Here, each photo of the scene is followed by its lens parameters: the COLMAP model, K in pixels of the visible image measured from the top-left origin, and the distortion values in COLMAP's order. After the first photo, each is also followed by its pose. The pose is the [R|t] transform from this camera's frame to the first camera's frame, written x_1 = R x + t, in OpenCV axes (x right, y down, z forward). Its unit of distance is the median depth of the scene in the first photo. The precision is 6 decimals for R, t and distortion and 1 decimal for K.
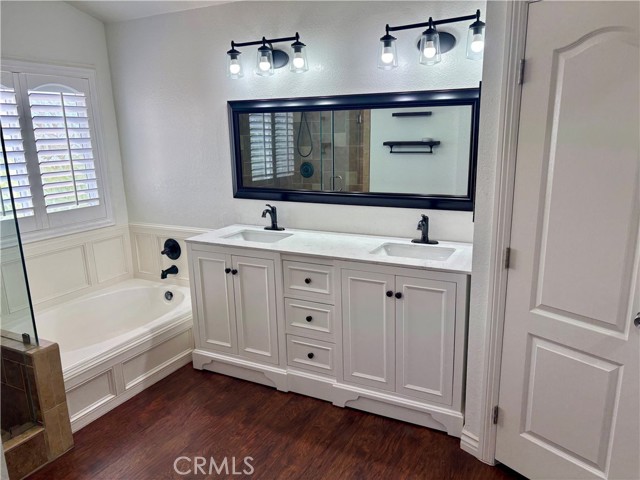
lens RADIAL K [[482.2, 0, 320.0], [0, 482.2, 240.0], [0, 0, 1]] dist [0.058246, -0.056271]
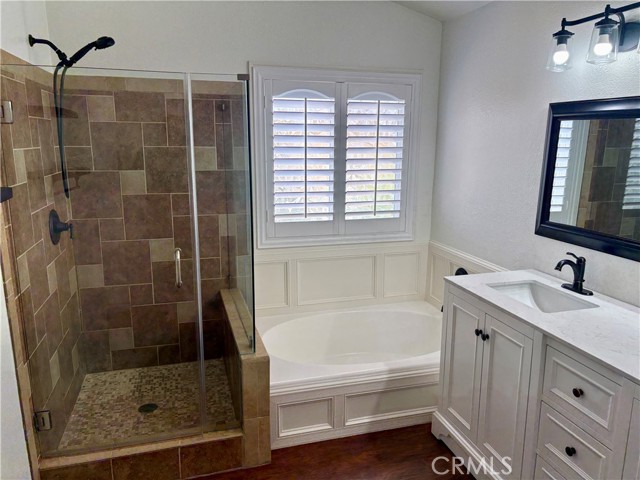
lens RADIAL K [[482.2, 0, 320.0], [0, 482.2, 240.0], [0, 0, 1]] dist [0.058246, -0.056271]
pose [[0.686206, 0.173783, -0.706344, 0.133438], [-0.179612, 0.981455, 0.066977, -0.075276], [0.704884, 0.080908, 0.704693, 0.269019]]
